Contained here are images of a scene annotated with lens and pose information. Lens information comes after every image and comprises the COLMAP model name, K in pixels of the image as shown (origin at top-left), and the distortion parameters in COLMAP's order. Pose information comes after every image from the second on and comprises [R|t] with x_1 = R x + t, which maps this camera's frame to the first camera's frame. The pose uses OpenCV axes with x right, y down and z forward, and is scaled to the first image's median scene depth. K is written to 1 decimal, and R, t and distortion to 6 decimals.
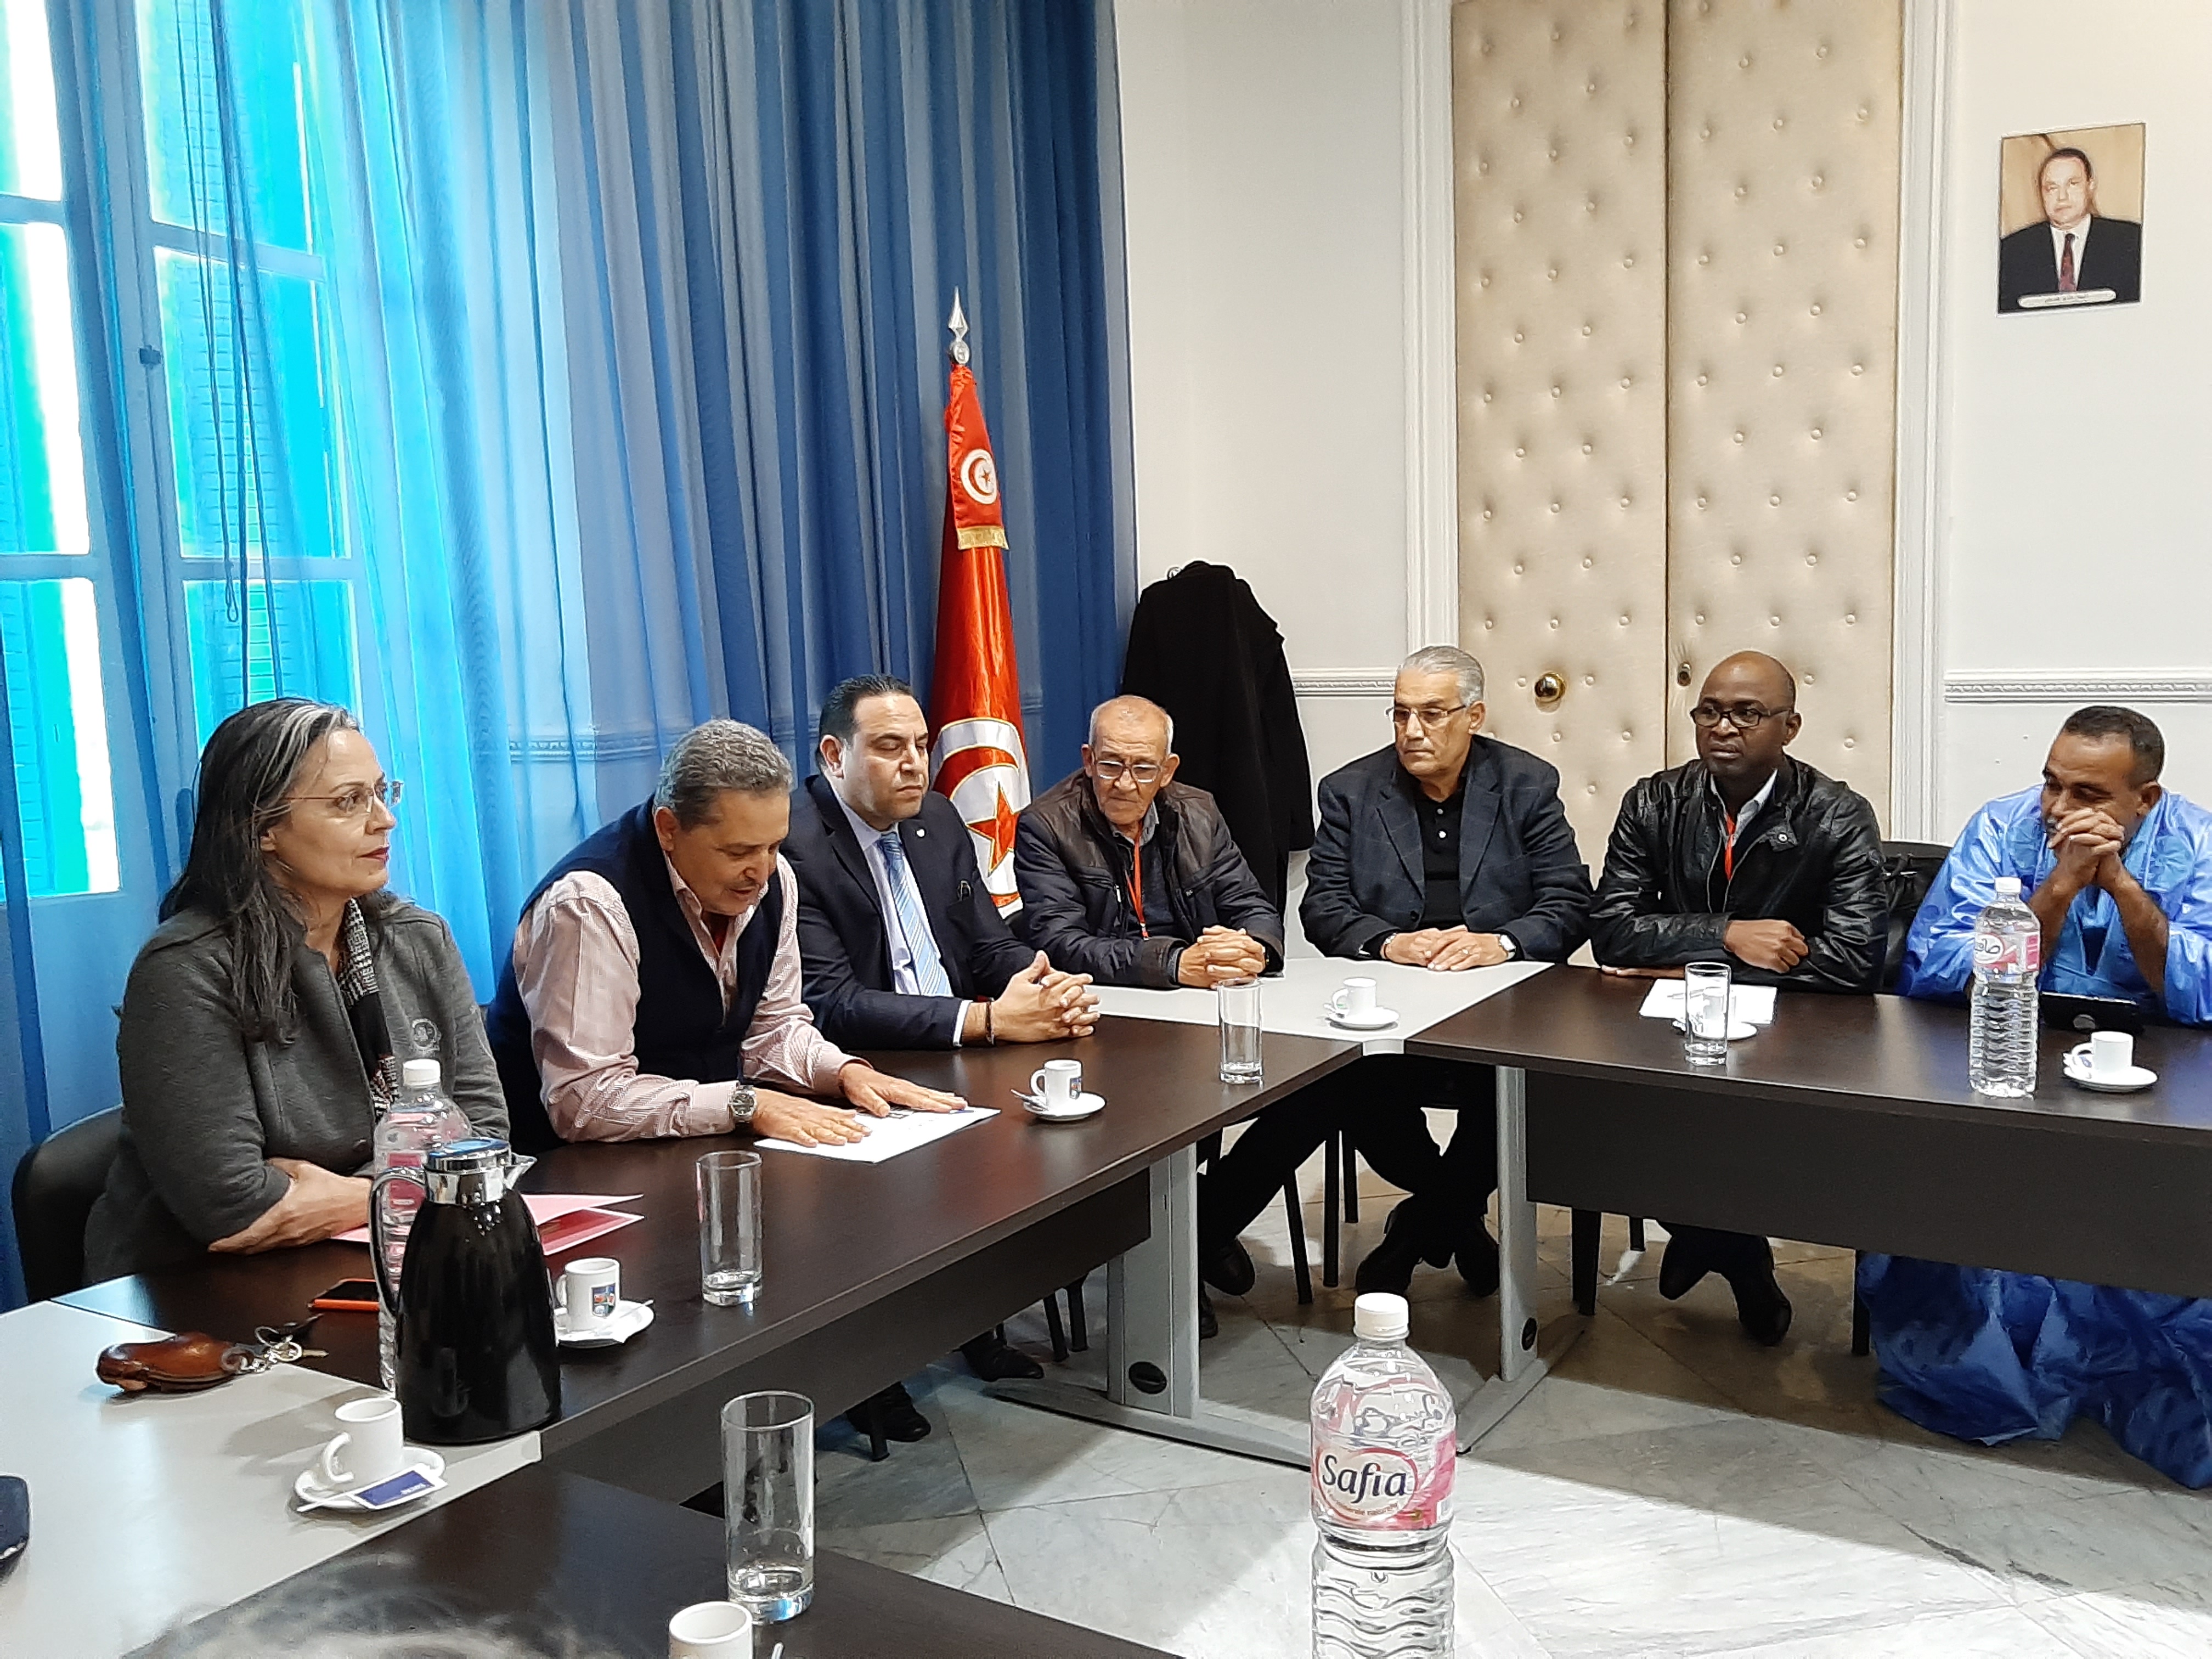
lens RADIAL K [[1999.1, 0, 1106.0], [0, 1999.1, 829.5], [0, 0, 1]] dist [0.022371, -0.028558]
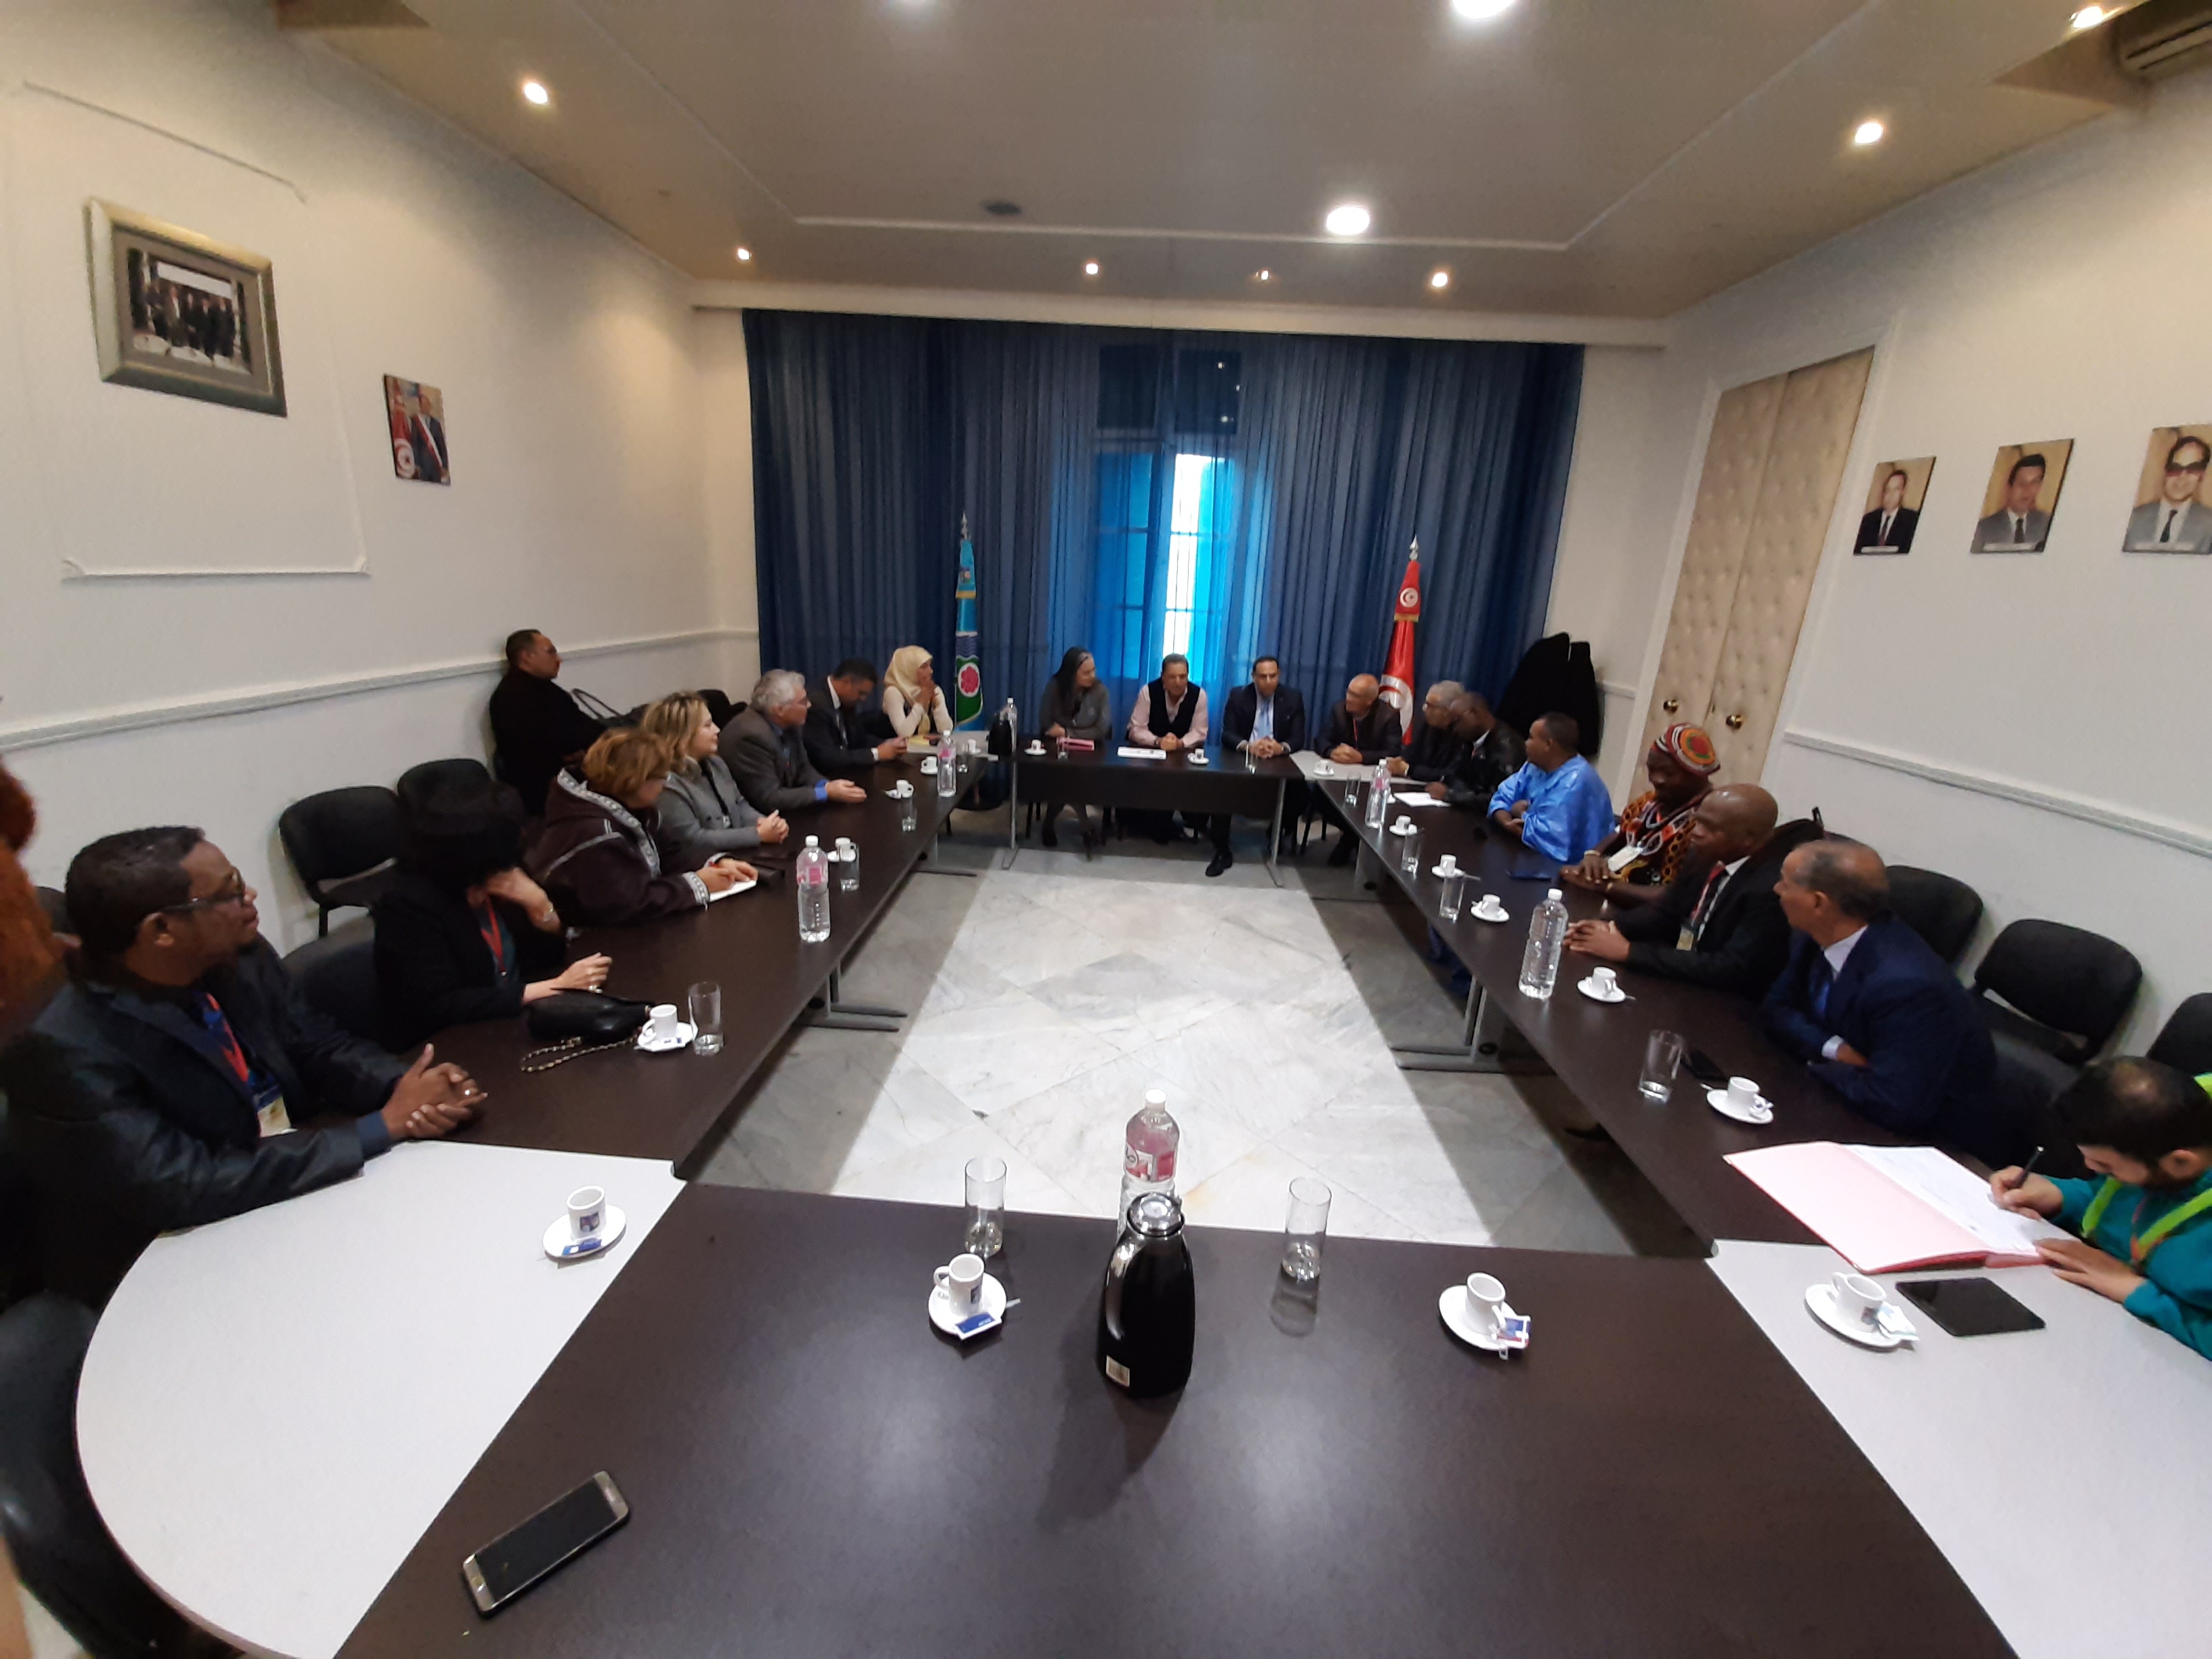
lens RADIAL K [[817.8, 0, 1102.2], [0, 817.8, 789.8], [0, 0, 1]] dist [-0.000039, -0.009566]
pose [[0.495765, 0.272037, -0.824750, 1.029337], [-0.171660, 0.961632, 0.214000, -0.100765], [0.851322, 0.035483, 0.523442, -0.051453]]
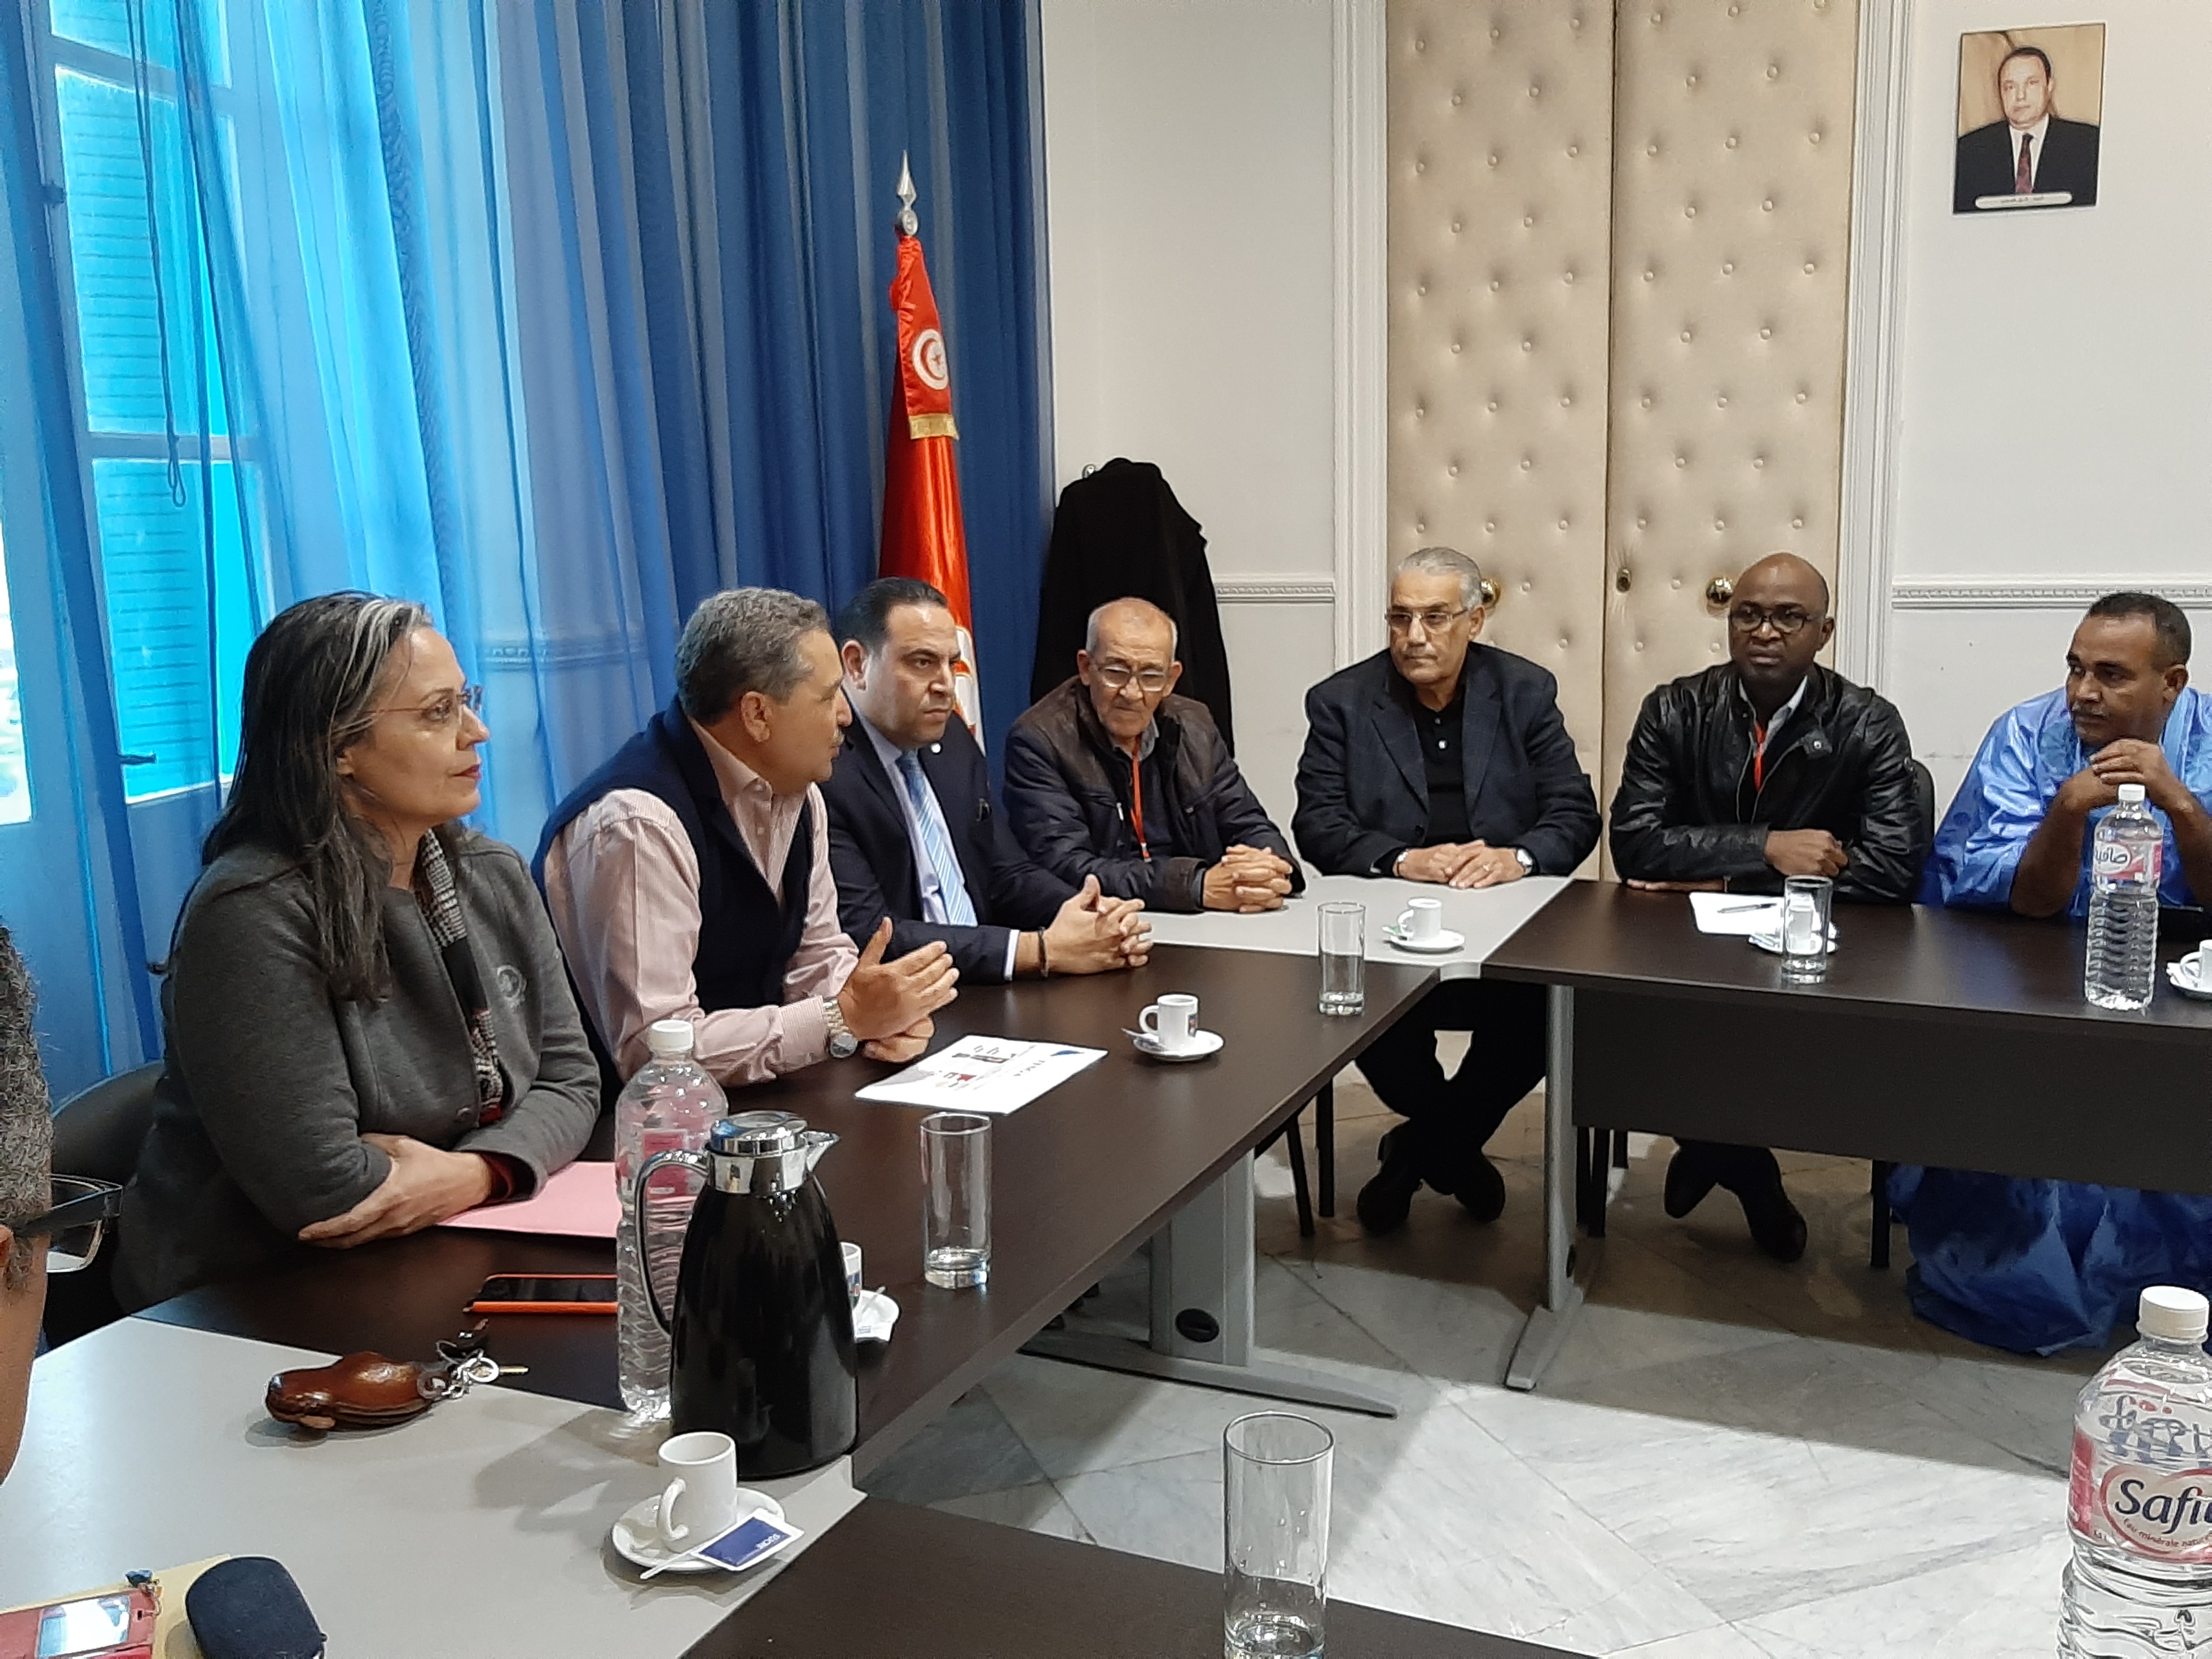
lens RADIAL K [[2020.3, 0, 1106.0], [0, 2020.3, 829.5], [0, 0, 1]] dist [0.006688, -0.013345]
pose [[0.991134, -0.012371, 0.132288, -0.134945], [0.006723, 0.999050, 0.043054, 0.000170], [-0.132695, -0.041783, 0.990276, 0.072495]]
